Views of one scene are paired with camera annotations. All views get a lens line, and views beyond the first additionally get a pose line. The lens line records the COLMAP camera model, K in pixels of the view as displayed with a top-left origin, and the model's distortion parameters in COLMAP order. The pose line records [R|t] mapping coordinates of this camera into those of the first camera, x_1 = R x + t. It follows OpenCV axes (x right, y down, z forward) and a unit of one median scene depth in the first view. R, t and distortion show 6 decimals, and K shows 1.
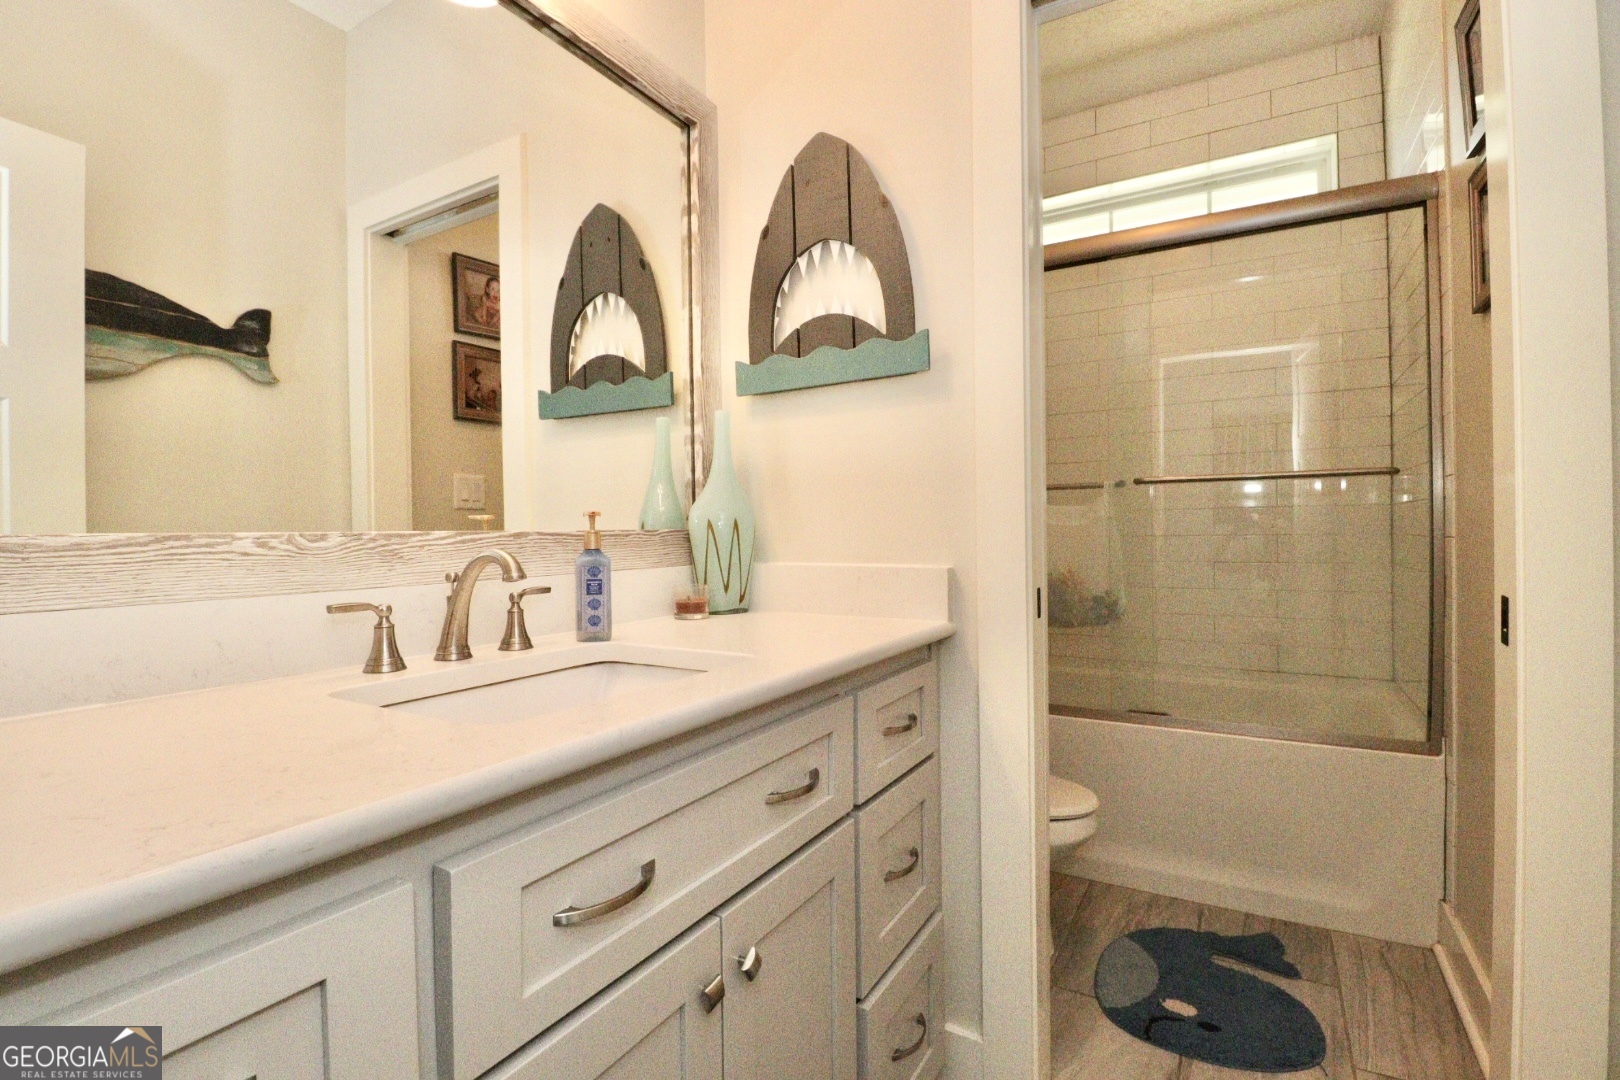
lens RADIAL K [[752.0, 0, 807.4], [0, 752.0, 535.1], [0, 0, 1]] dist [0.000615, -0.014639]
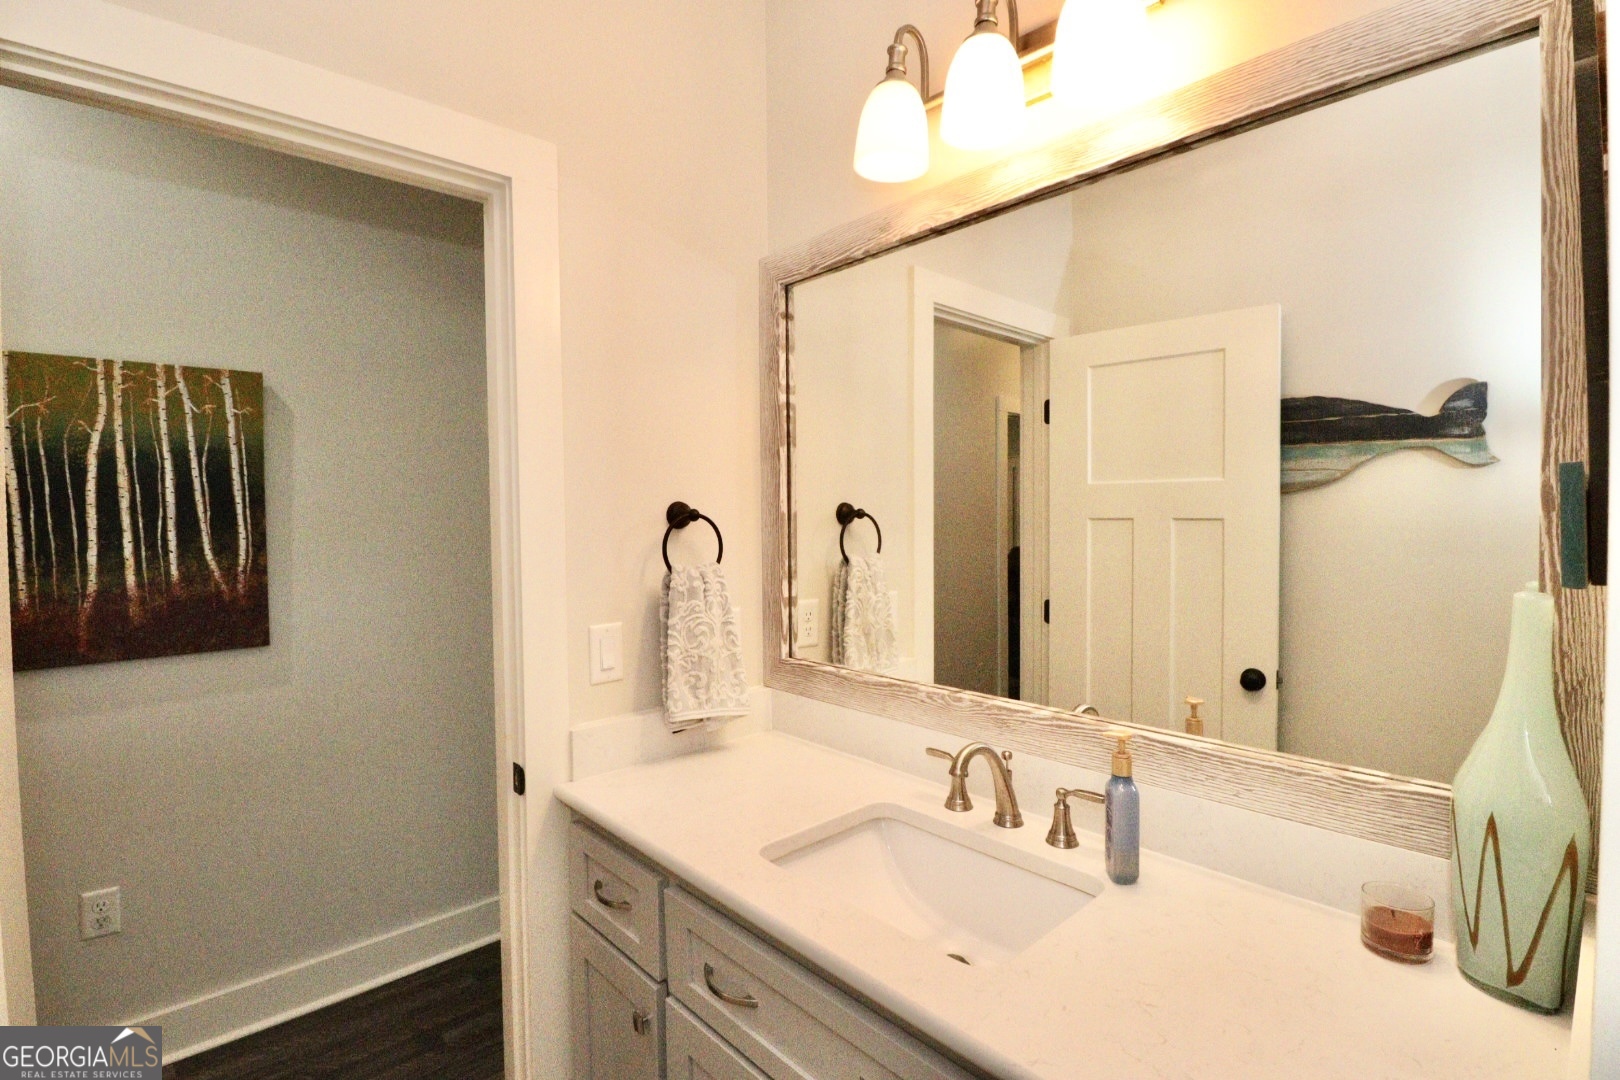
lens RADIAL K [[752.0, 0, 807.4], [0, 752.0, 535.1], [0, 0, 1]] dist [0.000615, -0.014639]
pose [[-0.289572, 0.044164, -0.956137, 0.375609], [0.008048, 0.999012, 0.043707, -0.175355], [0.957122, 0.004961, -0.289641, 0.522744]]
